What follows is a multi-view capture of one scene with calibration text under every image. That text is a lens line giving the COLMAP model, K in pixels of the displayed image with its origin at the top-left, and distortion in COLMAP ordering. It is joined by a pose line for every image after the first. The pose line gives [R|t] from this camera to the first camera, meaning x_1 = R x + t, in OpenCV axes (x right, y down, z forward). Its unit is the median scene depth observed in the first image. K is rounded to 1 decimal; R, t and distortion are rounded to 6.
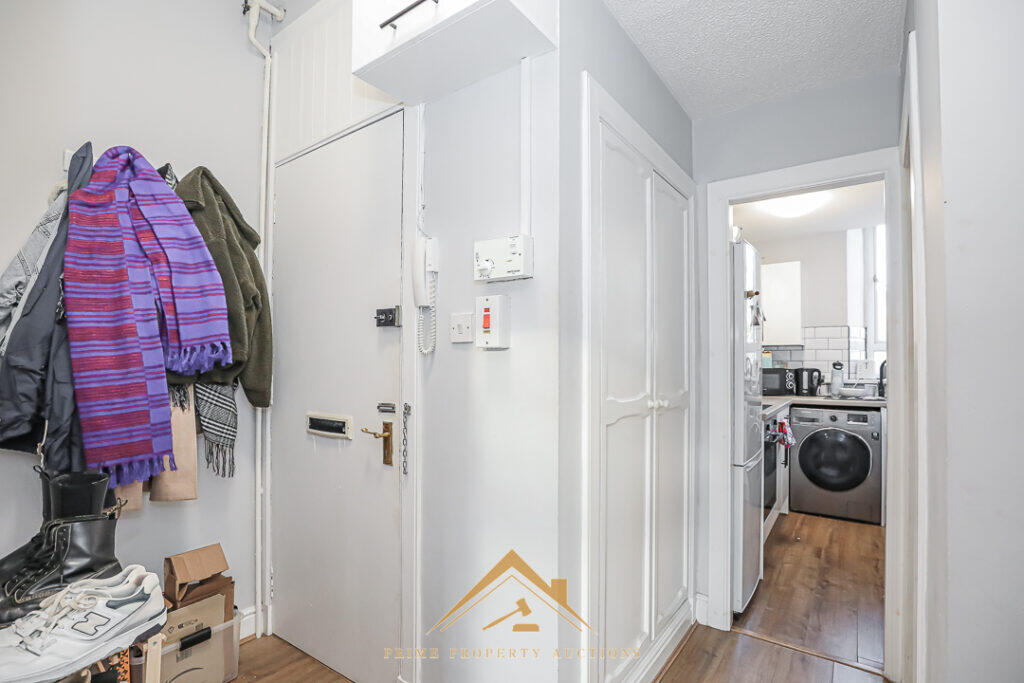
lens RADIAL K [[475.3, 0, 521.9], [0, 475.3, 338.8], [0, 0, 1]] dist [-0.031086, 0.003840]
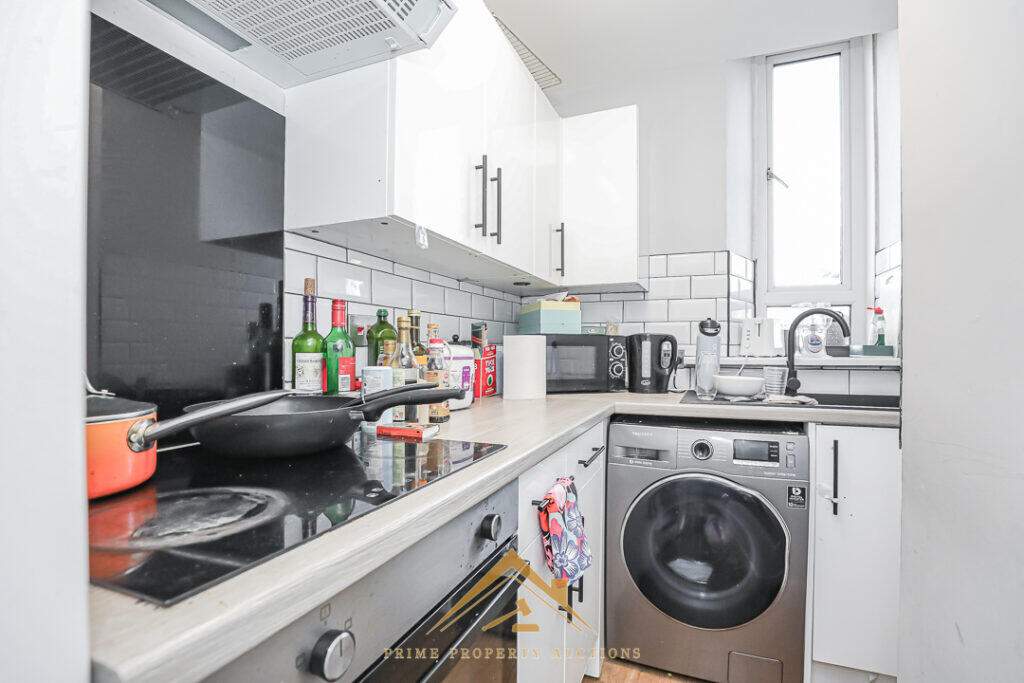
lens RADIAL K [[475.3, 0, 513.2], [0, 475.3, 324.8], [0, 0, 1]] dist [-0.031086, 0.003840]
pose [[0.975388, 0.009291, 0.220300, 0.370318], [-0.010061, 0.999947, 0.002374, 0.054223], [-0.220266, -0.004532, 0.975429, 0.570235]]
